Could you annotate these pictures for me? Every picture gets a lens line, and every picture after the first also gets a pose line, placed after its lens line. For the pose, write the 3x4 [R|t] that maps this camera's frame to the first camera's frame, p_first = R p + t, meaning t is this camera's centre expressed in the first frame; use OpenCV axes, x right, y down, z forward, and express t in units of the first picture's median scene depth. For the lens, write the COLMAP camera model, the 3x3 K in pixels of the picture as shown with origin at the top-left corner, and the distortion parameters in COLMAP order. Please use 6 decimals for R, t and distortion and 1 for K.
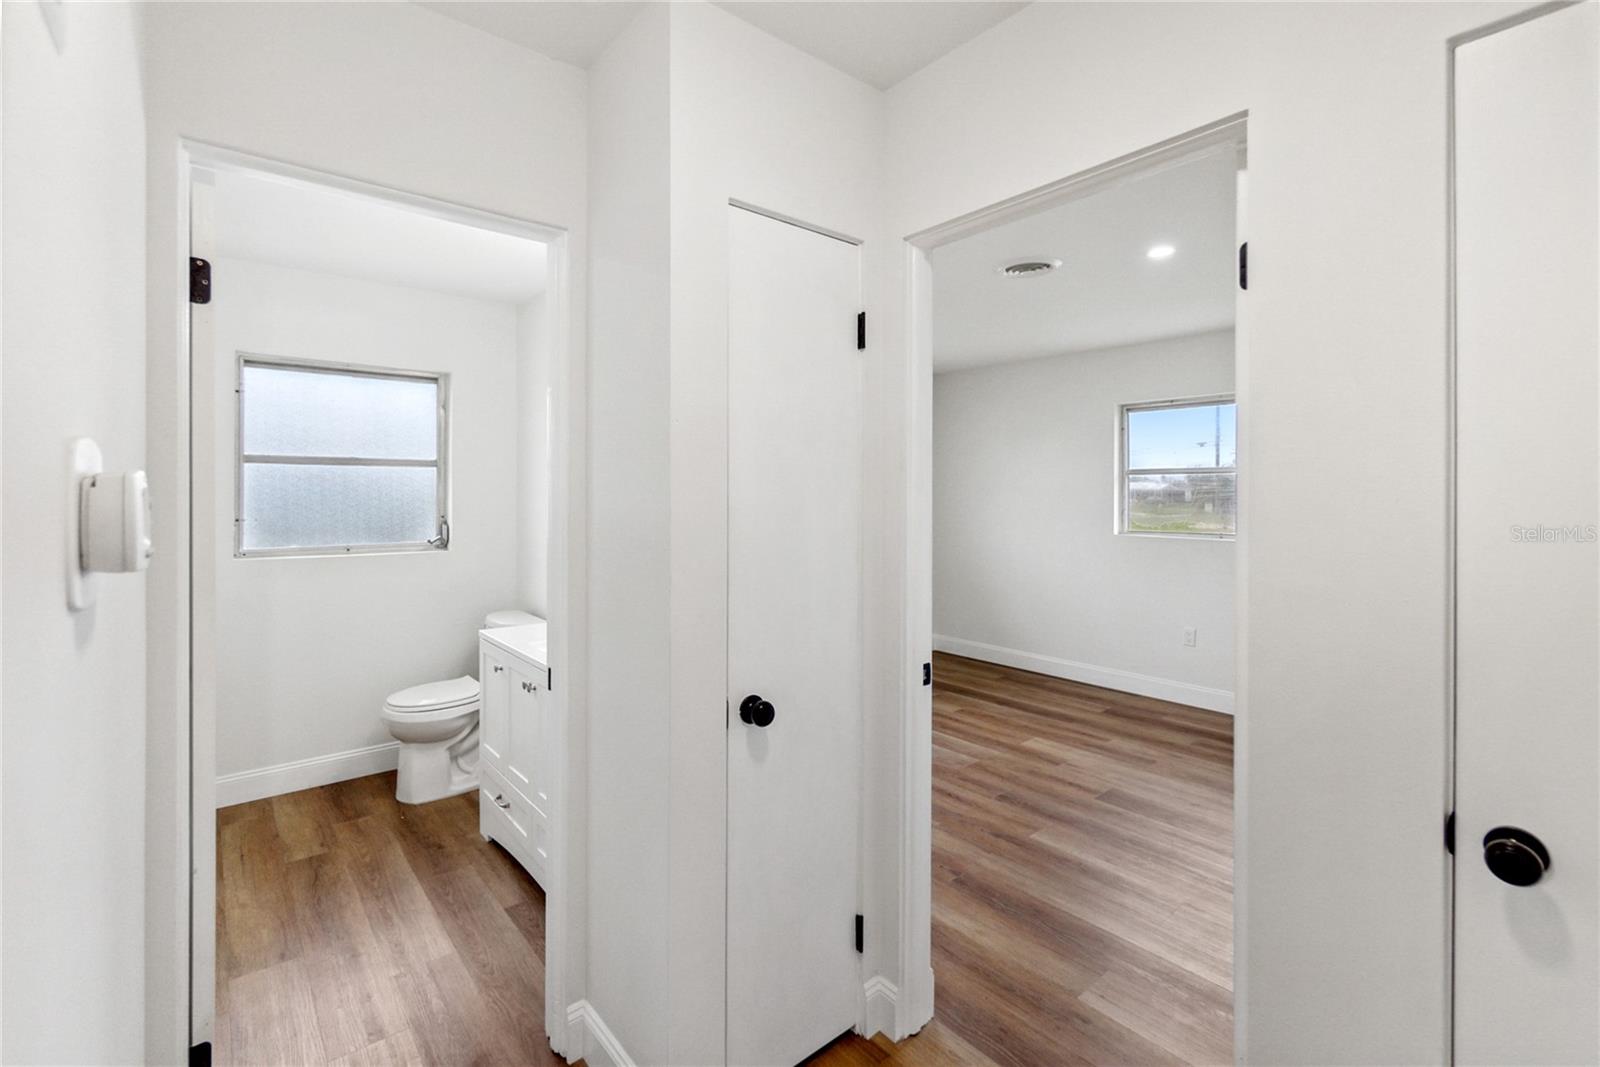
lens RADIAL K [[724.0, 0, 801.4], [0, 724.0, 502.0], [0, 0, 1]] dist [-0.001105, -0.000792]
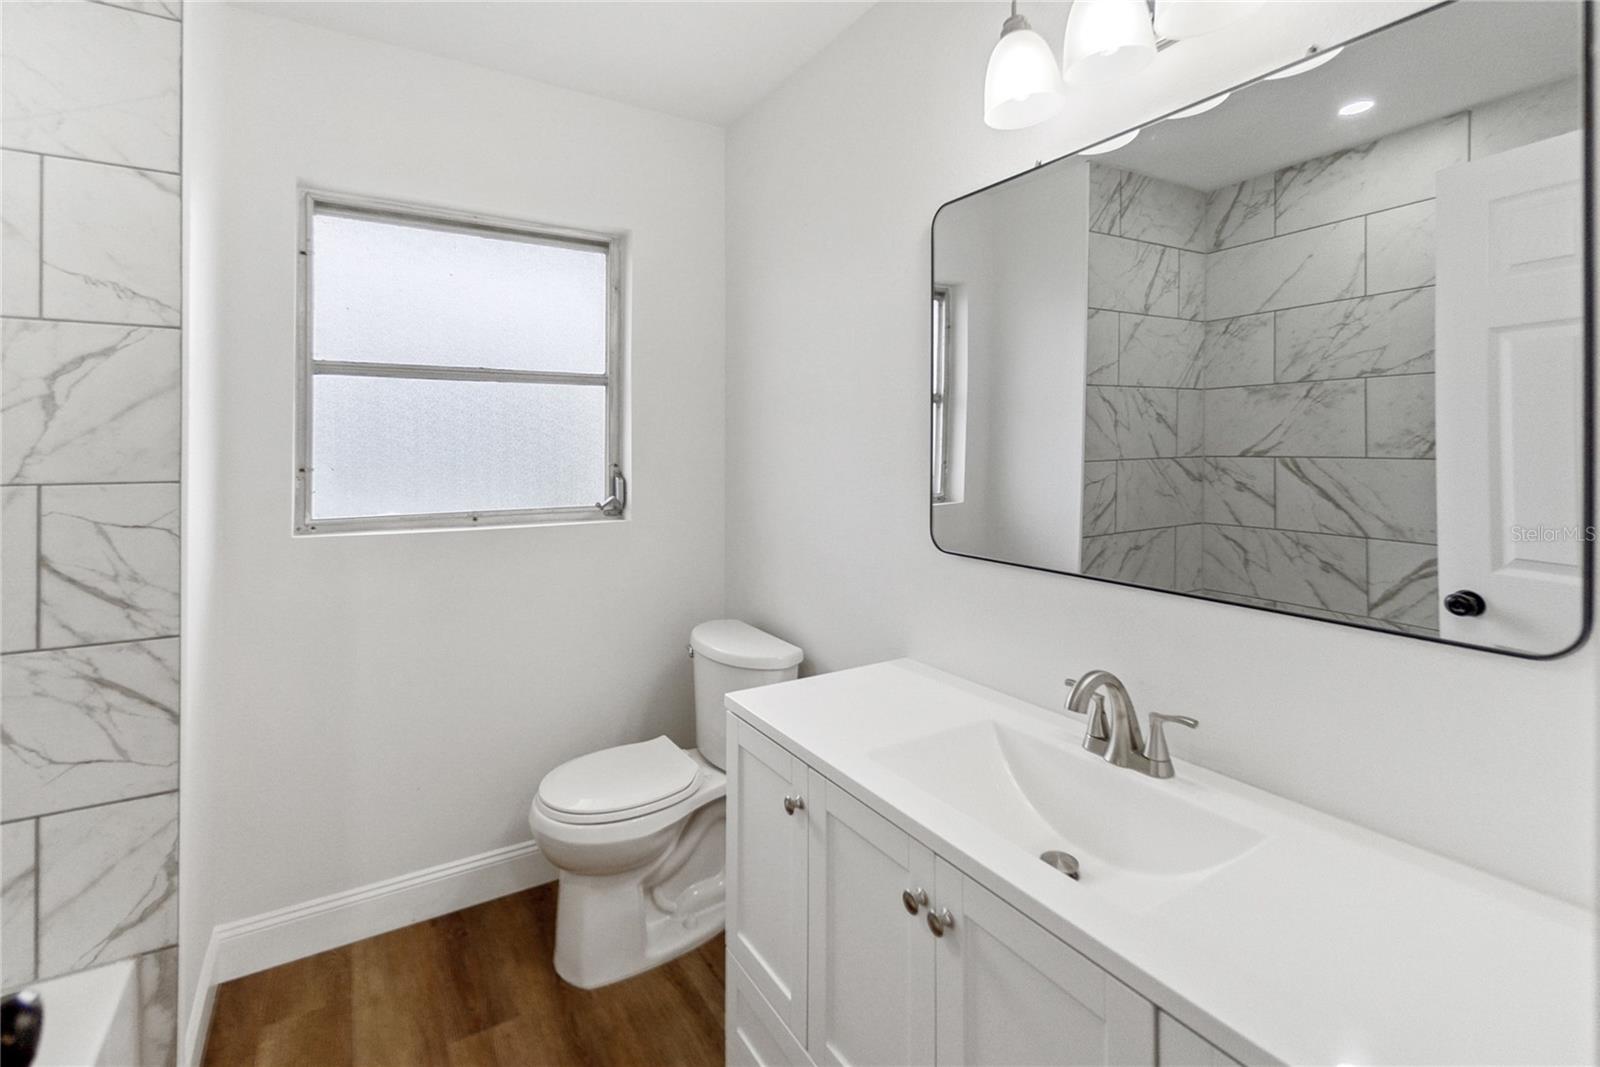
lens RADIAL K [[735.1, 0, 799.5], [0, 735.1, 450.6], [0, 0, 1]] dist [0.000057, 0.000089]
pose [[0.990482, -0.001003, -0.137639, -0.289134], [0.000458, 0.999992, -0.003992, 0.011845], [0.137642, 0.003891, 0.990474, 0.453420]]
